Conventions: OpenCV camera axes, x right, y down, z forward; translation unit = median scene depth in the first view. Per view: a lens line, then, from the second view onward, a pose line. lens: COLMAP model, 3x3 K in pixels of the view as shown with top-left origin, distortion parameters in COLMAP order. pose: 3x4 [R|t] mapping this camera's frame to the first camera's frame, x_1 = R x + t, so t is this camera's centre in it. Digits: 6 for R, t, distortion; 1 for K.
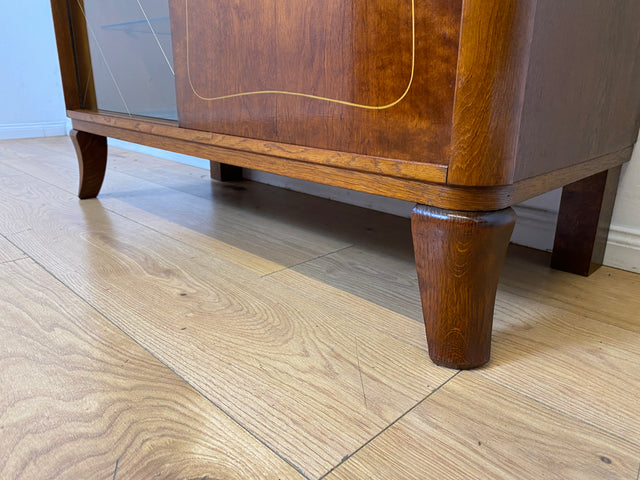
lens RADIAL K [[490.0, 0, 321.5], [0, 490.0, 236.0], [0, 0, 1]] dist [0.018765, -0.012880]
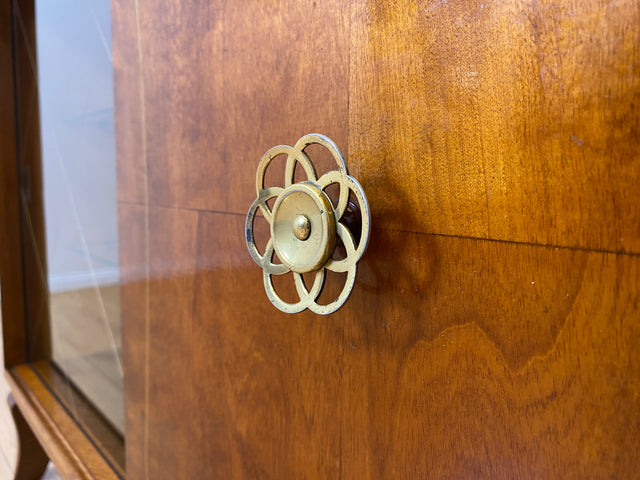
lens RADIAL K [[496.4, 0, 319.2], [0, 496.4, 235.1], [0, 0, 1]] dist [-0.005150, -0.001310]
pose [[0.998768, 0.010150, -0.048580, -0.092942], [-0.019152, 0.981867, -0.188600, -0.601822], [0.045784, 0.189298, 0.980852, 0.590821]]
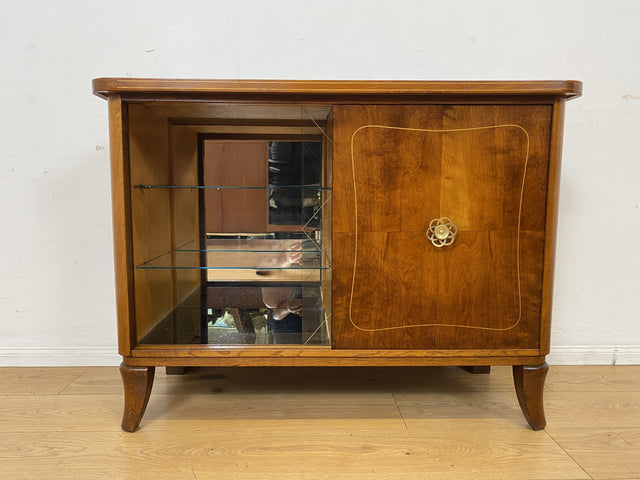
lens RADIAL K [[492.3, 0, 313.3], [0, 492.3, 244.2], [0, 0, 1]] dist [0.012812, -0.006136]
pose [[0.695475, -0.092077, 0.712626, -1.864124], [0.224887, 0.969824, -0.094166, -0.549747], [-0.682452, 0.225751, 0.695195, -0.102145]]
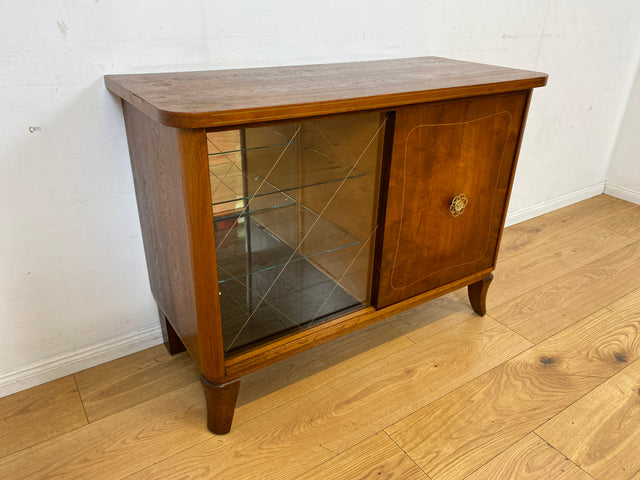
lens RADIAL K [[490.5, 0, 318.7], [0, 490.5, 242.7], [0, 0, 1]] dist [0.013626, -0.005472]
pose [[0.201771, -0.448186, 0.870872, -2.438017], [0.282297, 0.878038, 0.386469, -1.628681], [-0.937868, 0.167866, 0.303684, 0.837137]]
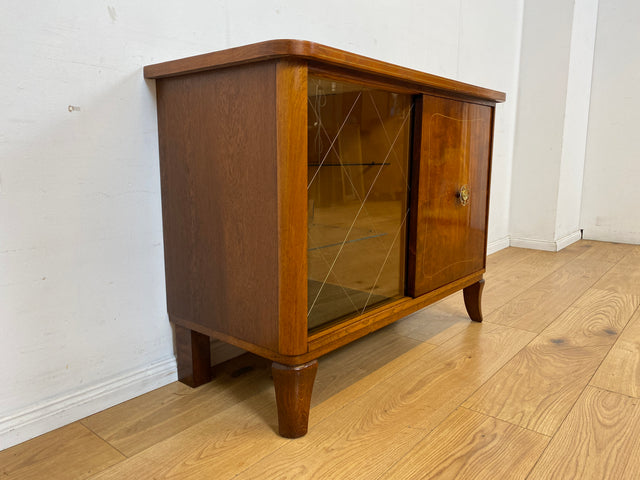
lens RADIAL K [[490.0, 0, 321.5], [0, 490.0, 236.0], [0, 0, 1]] dist [0.018765, -0.012880]
pose [[-0.086422, -0.173410, 0.981051, -2.711496], [0.301806, 0.933905, 0.191663, -1.204693], [-0.949444, 0.312651, -0.028373, 1.778766]]
